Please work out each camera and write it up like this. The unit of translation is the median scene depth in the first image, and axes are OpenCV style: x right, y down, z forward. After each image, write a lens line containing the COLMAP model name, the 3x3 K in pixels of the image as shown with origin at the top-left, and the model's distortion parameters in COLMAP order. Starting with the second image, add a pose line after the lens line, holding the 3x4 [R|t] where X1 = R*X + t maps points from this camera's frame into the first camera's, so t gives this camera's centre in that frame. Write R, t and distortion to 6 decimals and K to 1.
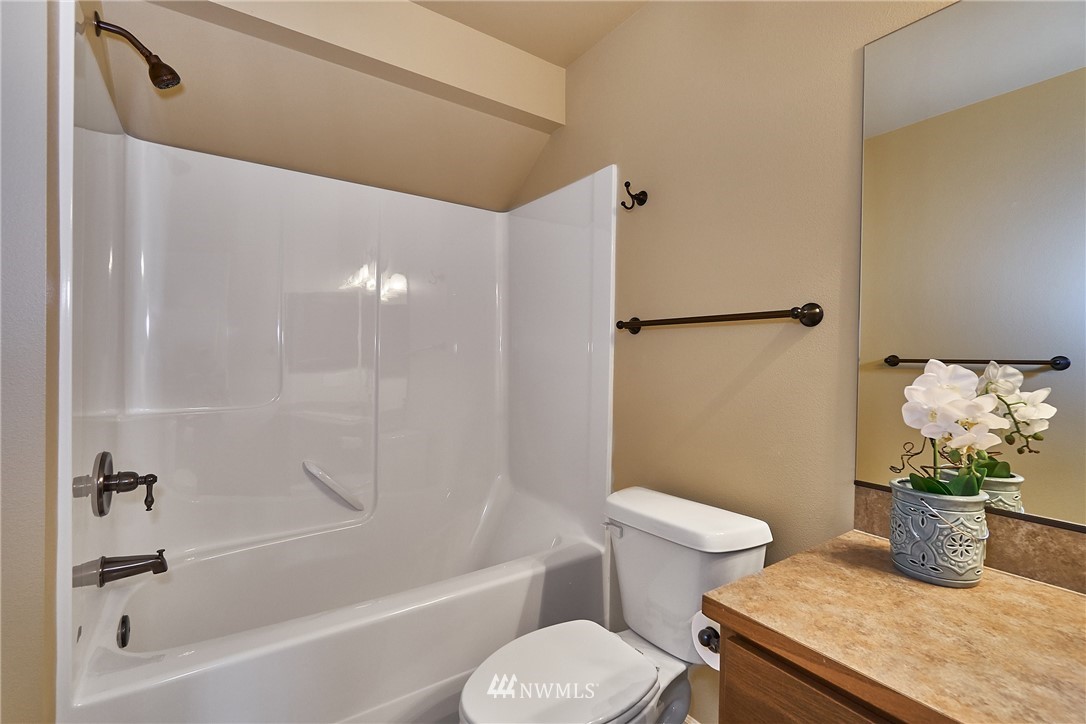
lens RADIAL K [[483.0, 0, 547.1], [0, 483.0, 357.3], [0, 0, 1]] dist [-0.001254, 0.000005]
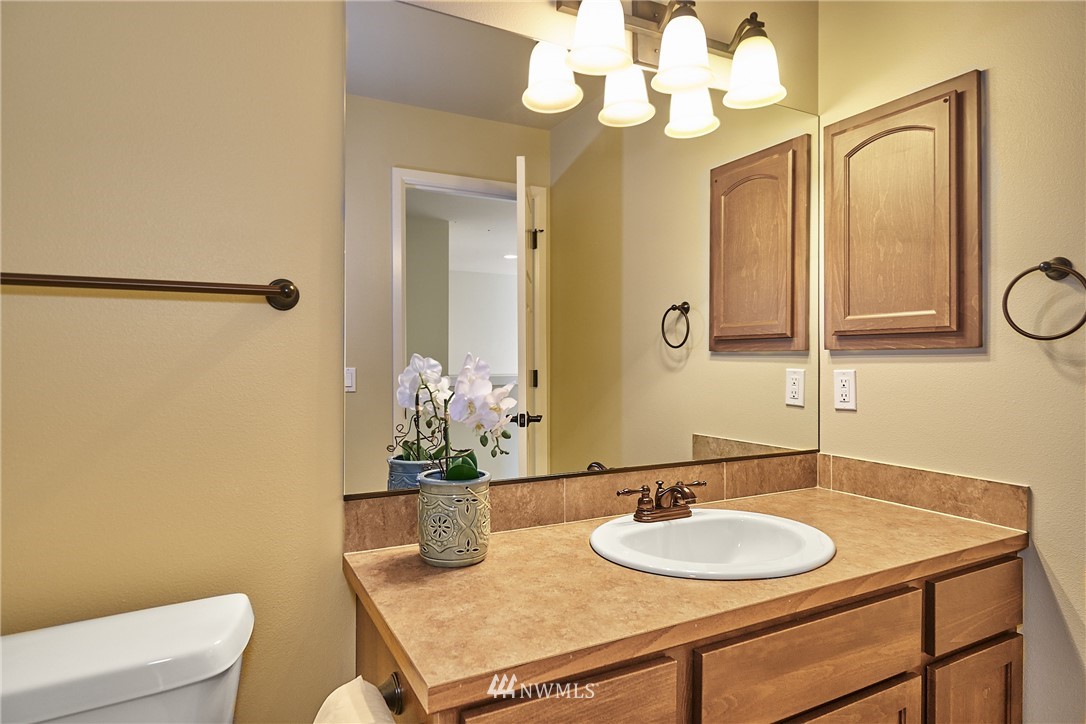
lens RADIAL K [[616.1, 0, 544.7], [0, 616.1, 359.2], [0, 0, 1]] dist [0.000057, -0.001859]
pose [[0.112260, -0.015802, 0.993553, -0.512388], [0.001275, 0.999875, 0.015758, -0.002353], [-0.993678, -0.000502, 0.112266, 0.685124]]
